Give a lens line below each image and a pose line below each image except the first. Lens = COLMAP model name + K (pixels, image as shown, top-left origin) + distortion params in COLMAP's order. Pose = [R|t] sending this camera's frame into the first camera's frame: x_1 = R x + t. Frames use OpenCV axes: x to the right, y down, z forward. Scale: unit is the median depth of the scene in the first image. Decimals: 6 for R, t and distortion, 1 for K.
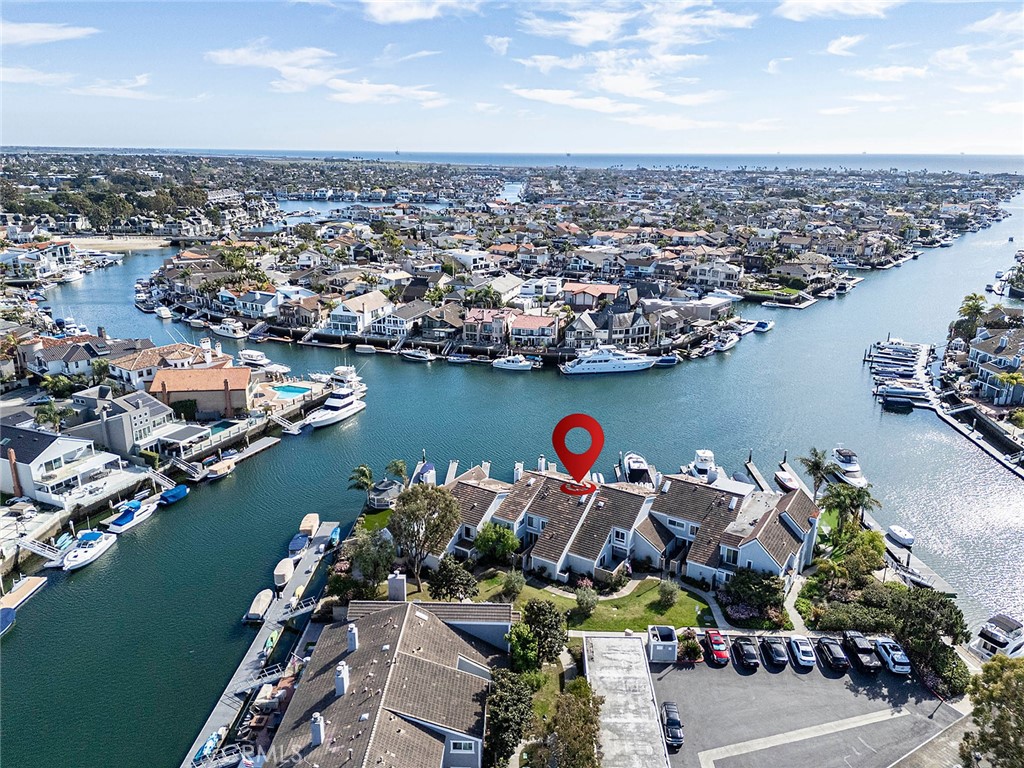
lens RADIAL K [[747.8, 0, 516.2], [0, 747.8, 383.9], [0, 0, 1]] dist [0.078143, -0.080165]
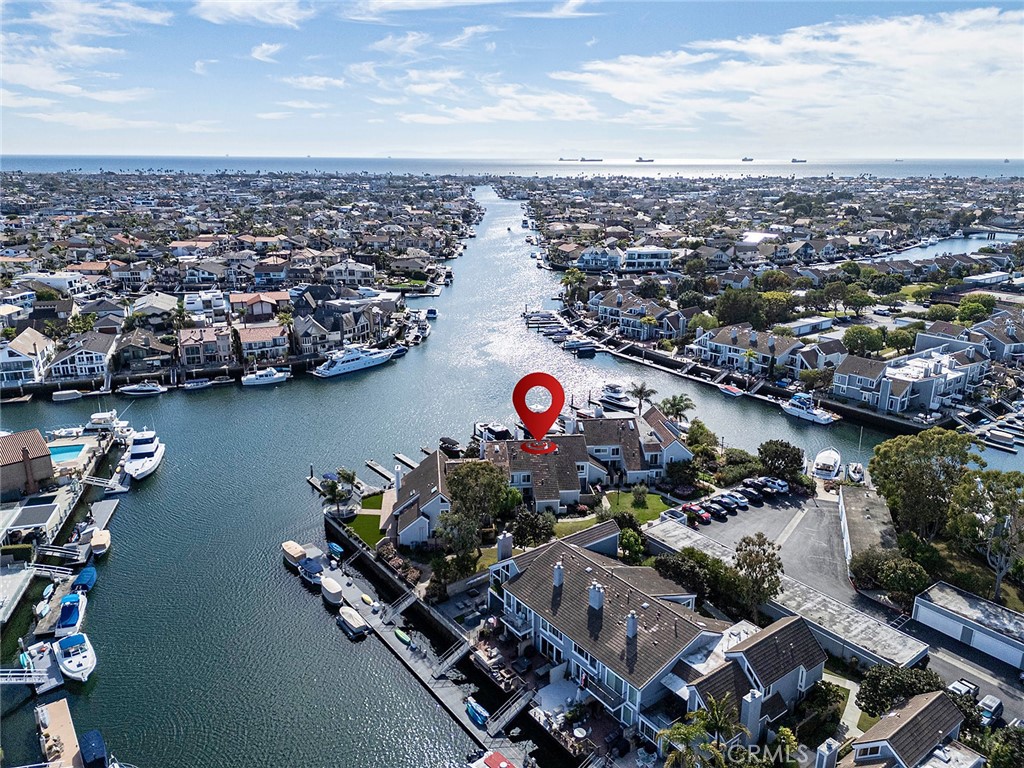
lens RADIAL K [[747.8, 0, 516.2], [0, 747.8, 383.9], [0, 0, 1]] dist [0.078143, -0.080165]
pose [[0.780950, -0.184663, 0.596671, -0.371464], [0.186635, 0.980643, 0.059222, -0.018320], [-0.596057, 0.065110, 0.800298, 0.023236]]
